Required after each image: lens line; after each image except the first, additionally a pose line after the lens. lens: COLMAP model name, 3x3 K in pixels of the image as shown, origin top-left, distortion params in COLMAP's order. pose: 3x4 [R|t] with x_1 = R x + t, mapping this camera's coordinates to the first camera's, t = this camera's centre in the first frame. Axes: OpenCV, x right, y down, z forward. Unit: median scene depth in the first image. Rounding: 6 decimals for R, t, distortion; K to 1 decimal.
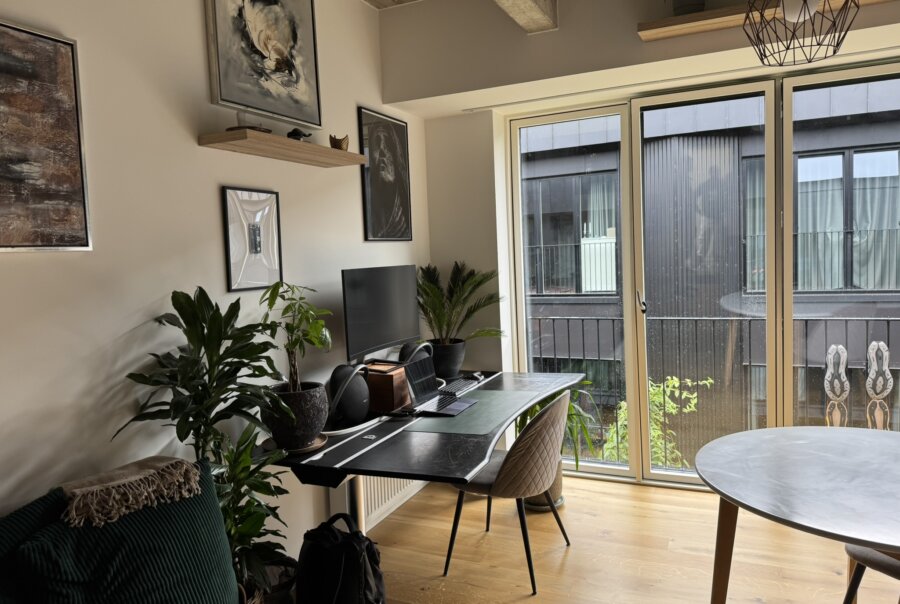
lens RADIAL K [[635.9, 0, 455.5], [0, 635.9, 302.2], [0, 0, 1]] dist [0.024773, -0.008542]
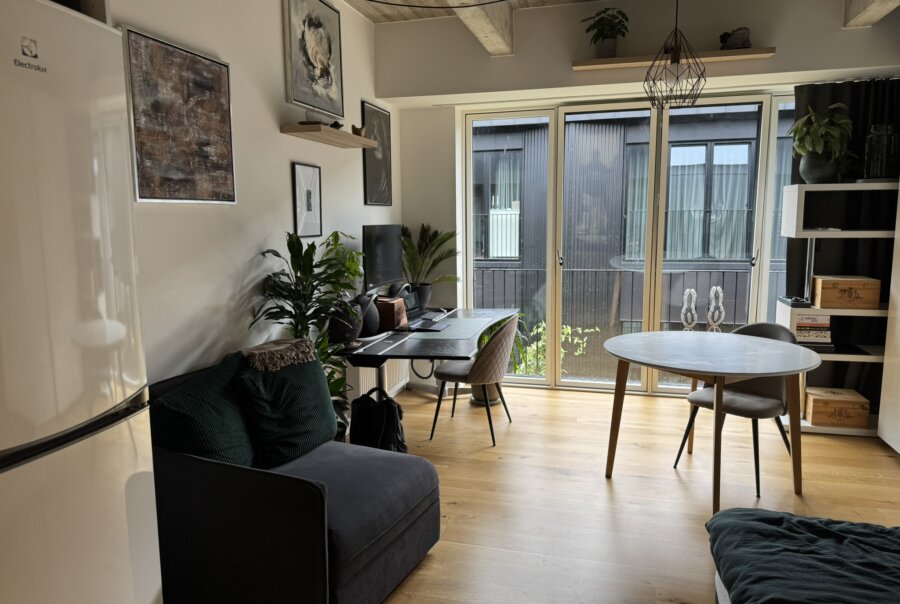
lens RADIAL K [[626.4, 0, 451.2], [0, 626.4, 304.0], [0, 0, 1]] dist [0.137380, -0.175843]
pose [[0.985990, 0.011079, 0.166434, -0.180406], [-0.019944, 0.998464, 0.051687, 0.038465], [-0.165606, -0.054282, 0.984697, -0.335529]]
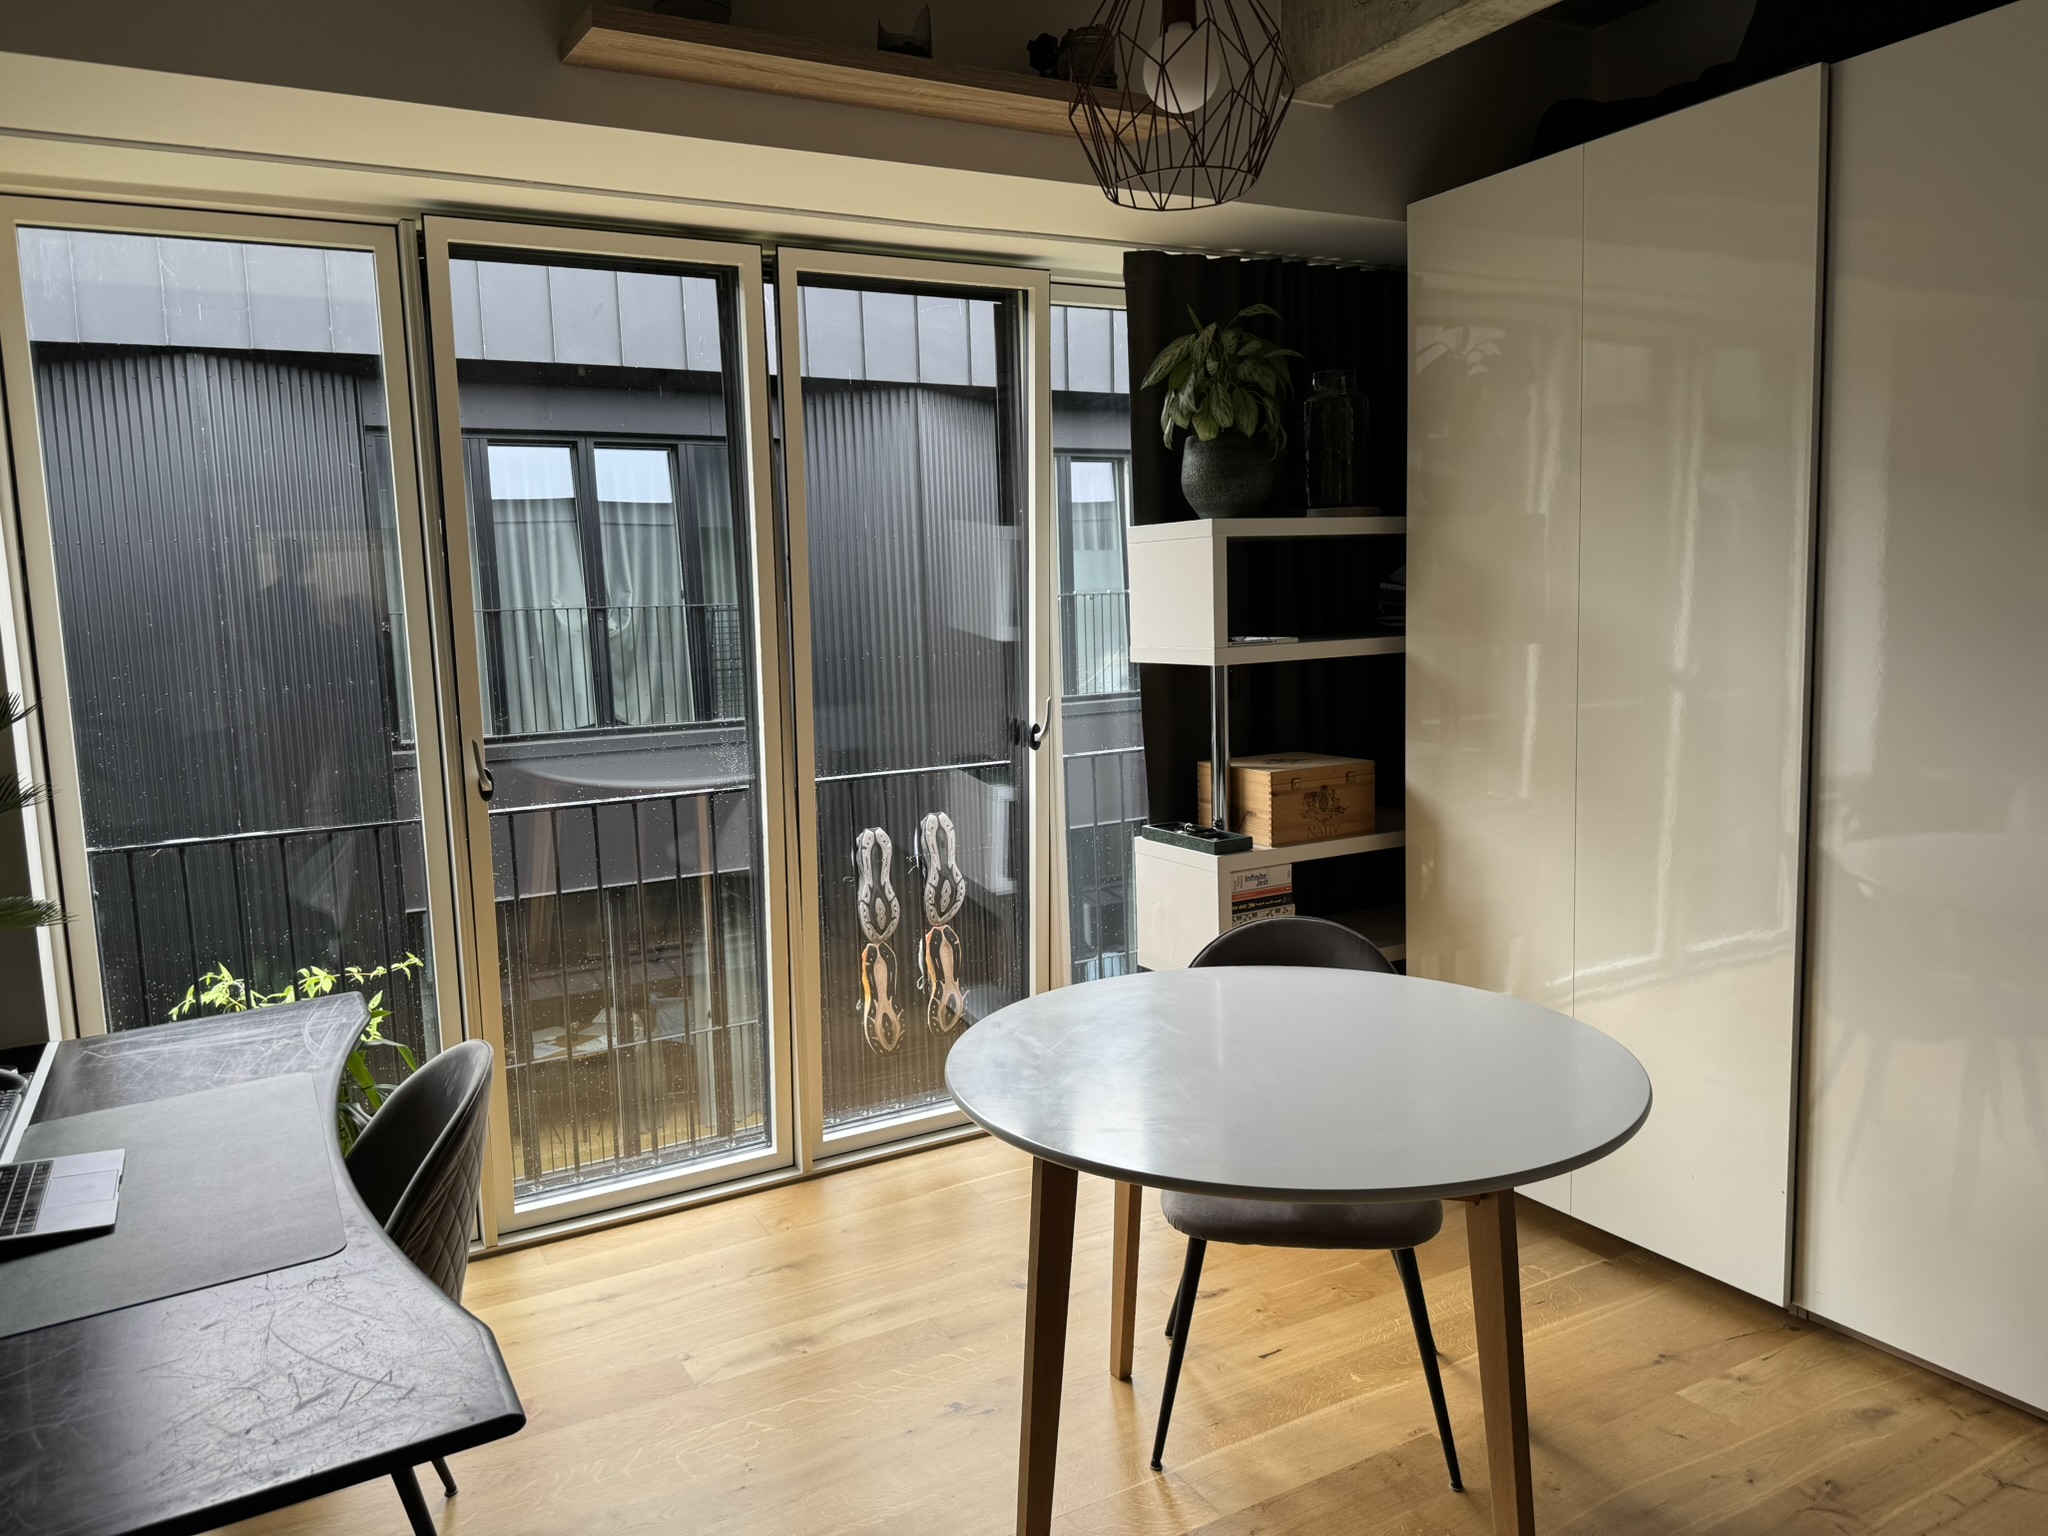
lens RADIAL K [[1421.4, 0, 1022.0], [0, 1421.4, 771.0], [0, 0, 1]] dist [0.041038, -0.038138]
pose [[0.602172, -0.073621, 0.794965, -0.199453], [0.073587, 0.996619, 0.036554, -0.008013], [-0.794968, 0.036487, 0.605553, 0.257128]]
